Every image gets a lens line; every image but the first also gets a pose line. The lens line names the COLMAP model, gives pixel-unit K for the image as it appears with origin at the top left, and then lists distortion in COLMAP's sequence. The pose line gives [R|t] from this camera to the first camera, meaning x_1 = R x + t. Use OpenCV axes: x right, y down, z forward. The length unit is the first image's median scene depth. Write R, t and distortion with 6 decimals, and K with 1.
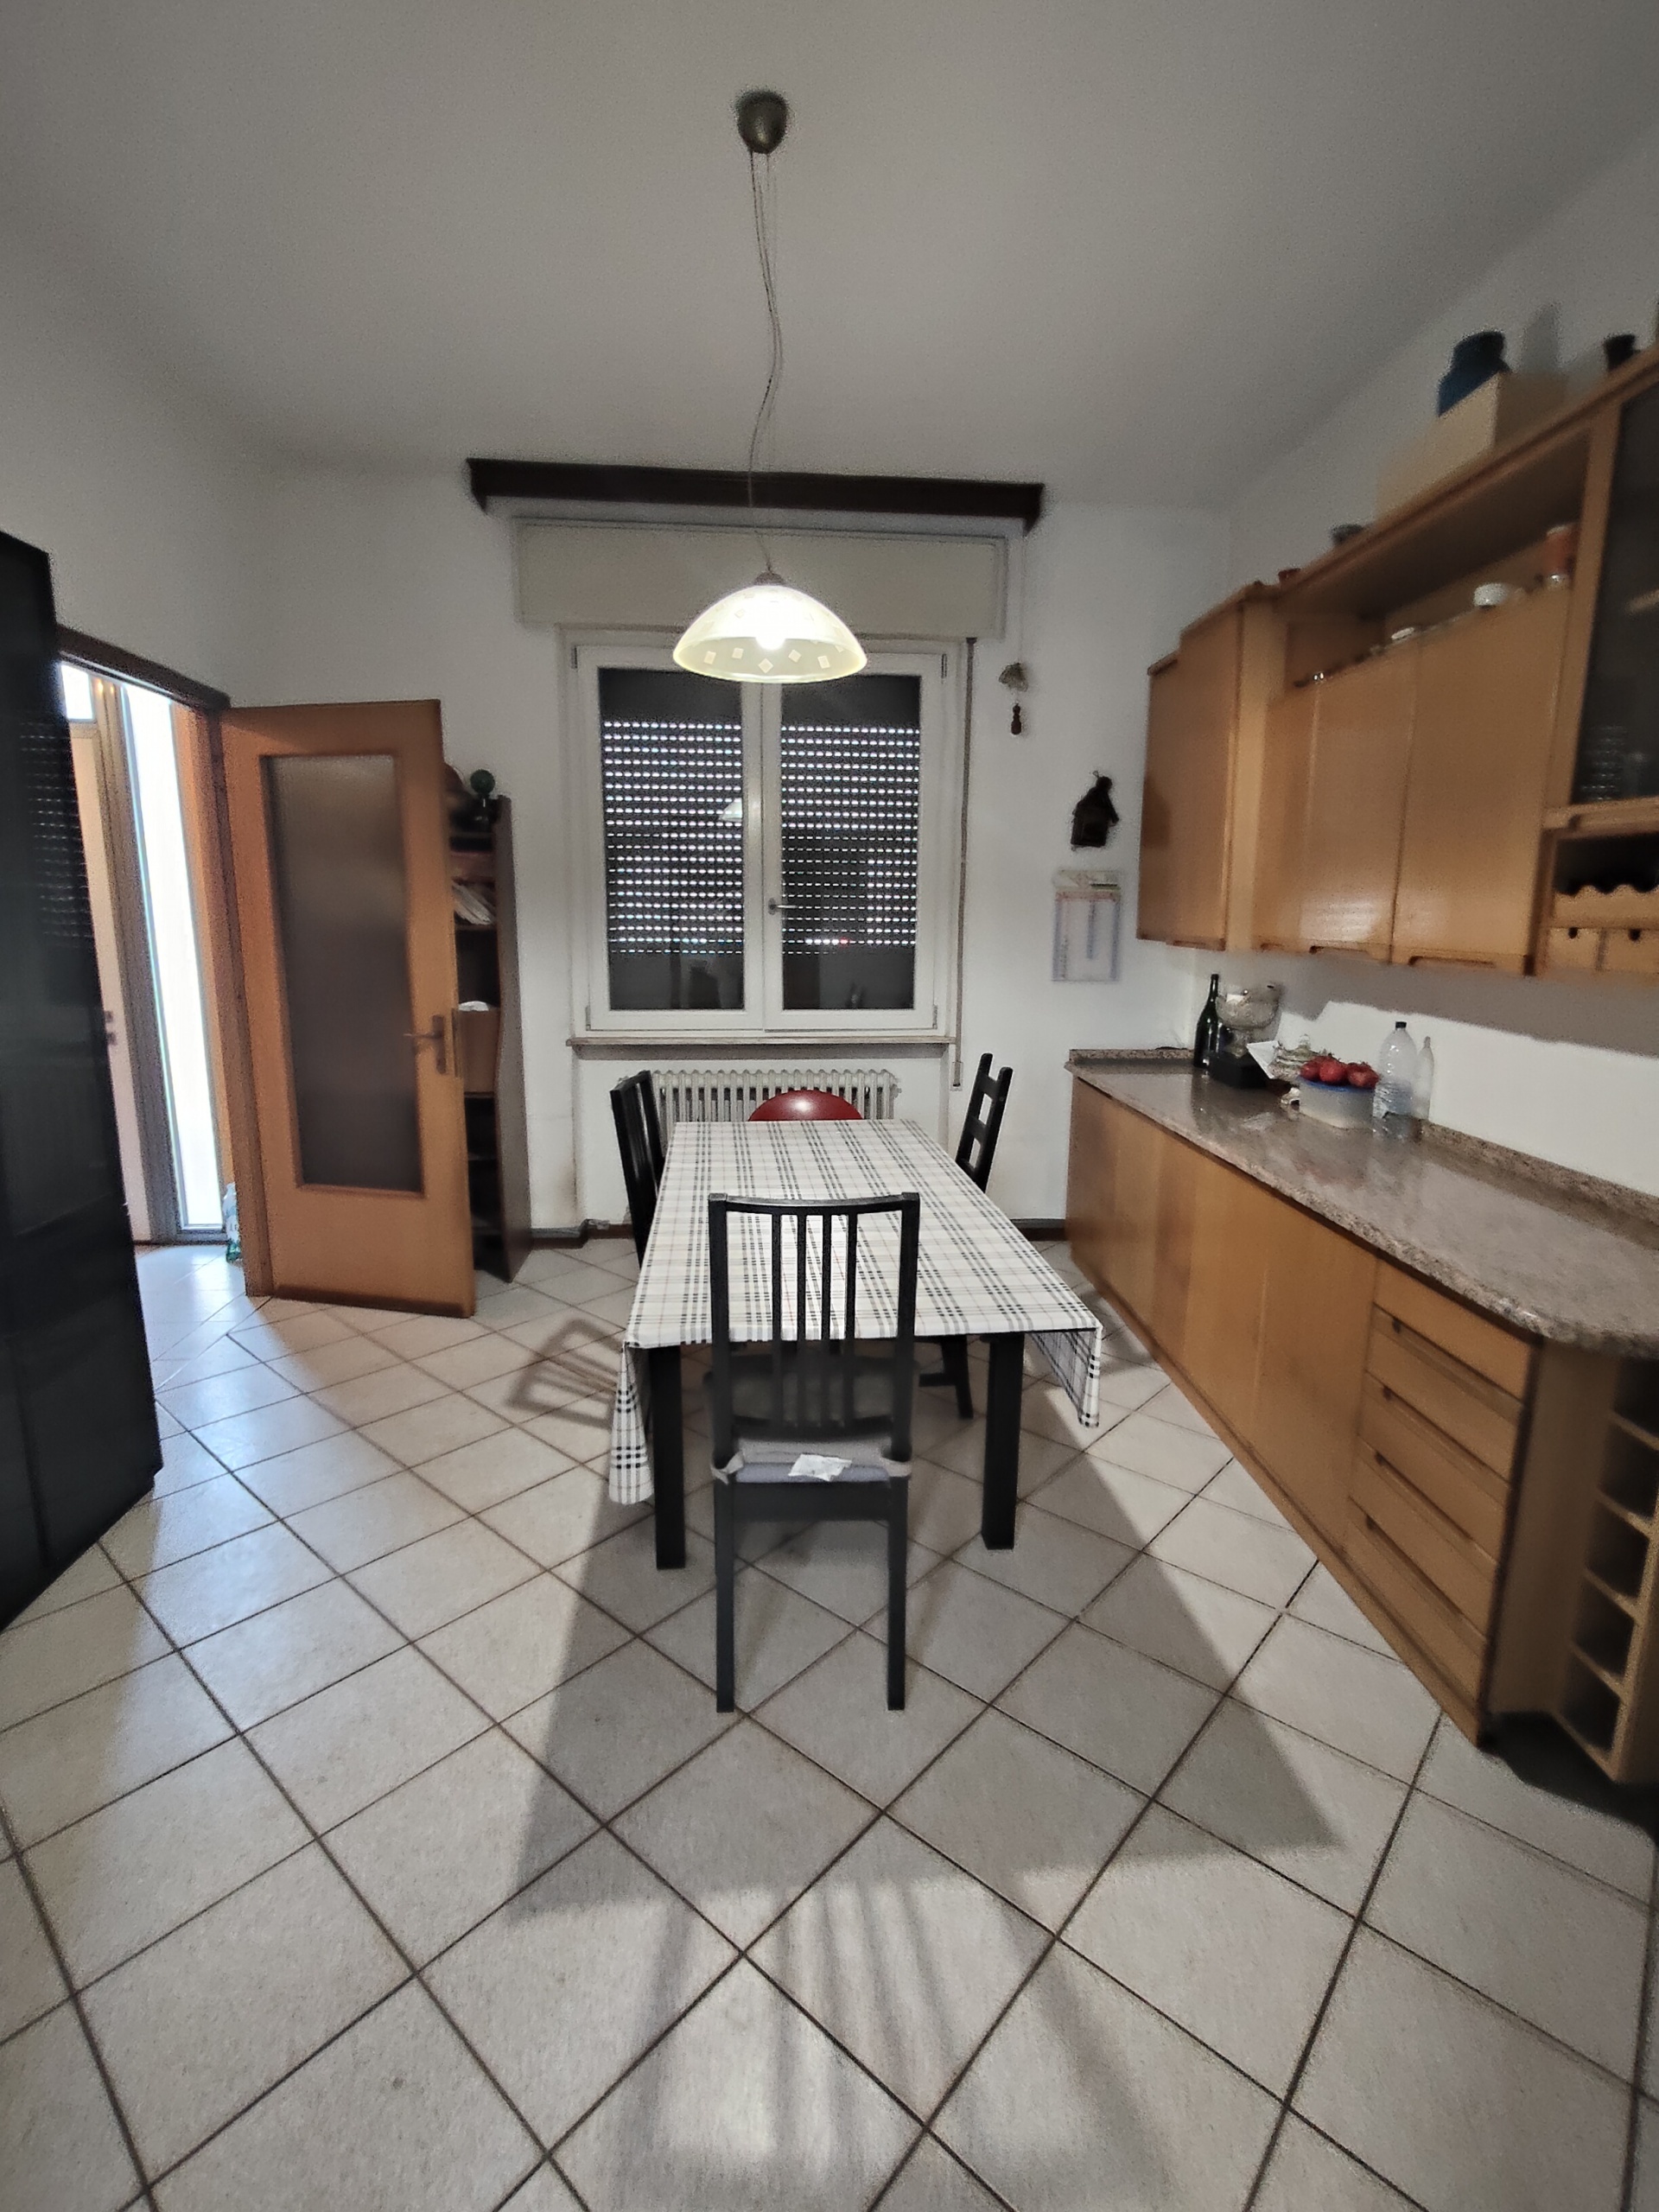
lens RADIAL K [[1048.8, 0, 835.3], [0, 1048.8, 1109.9], [0, 0, 1]] dist [0.004889, 0.001186]
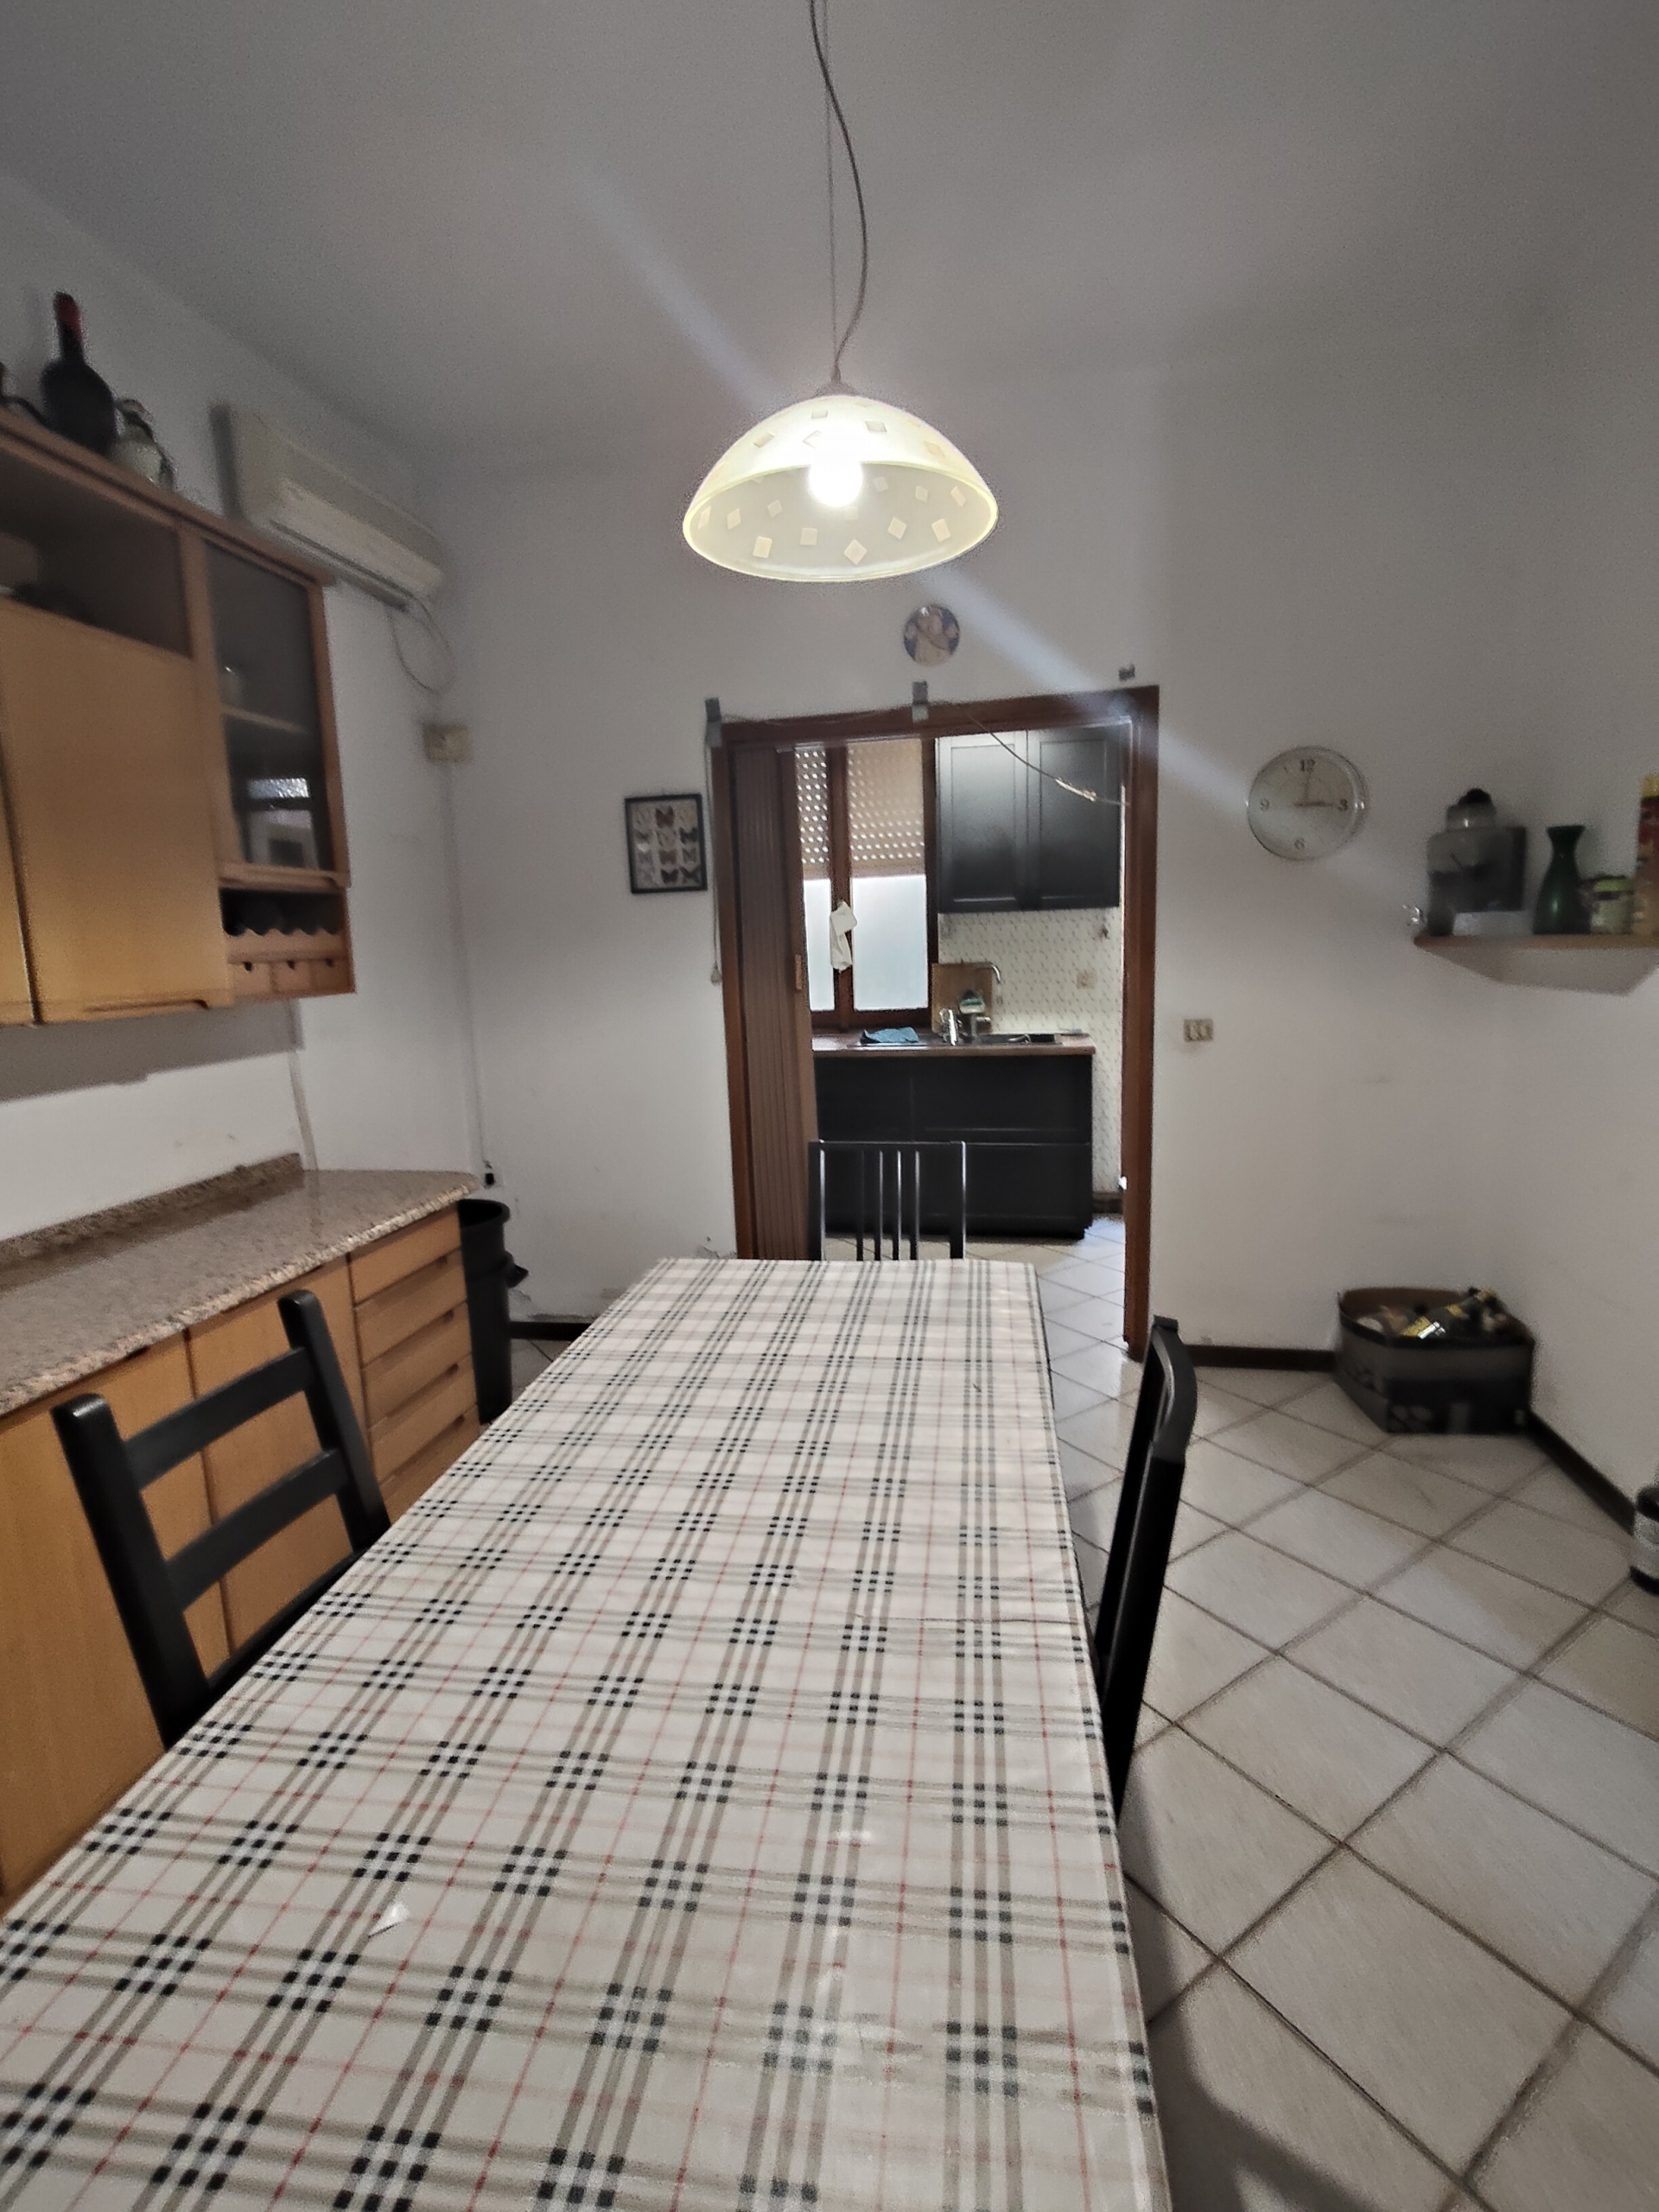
lens RADIAL K [[1048.8, 0, 847.8], [0, 1048.8, 1090.8], [0, 0, 1]] dist [0.004889, 0.001186]
pose [[-0.971924, -0.013985, 0.234880, -0.270690], [0.067865, 0.939150, 0.336738, -0.410483], [-0.225297, 0.343224, -0.911833, 2.074309]]
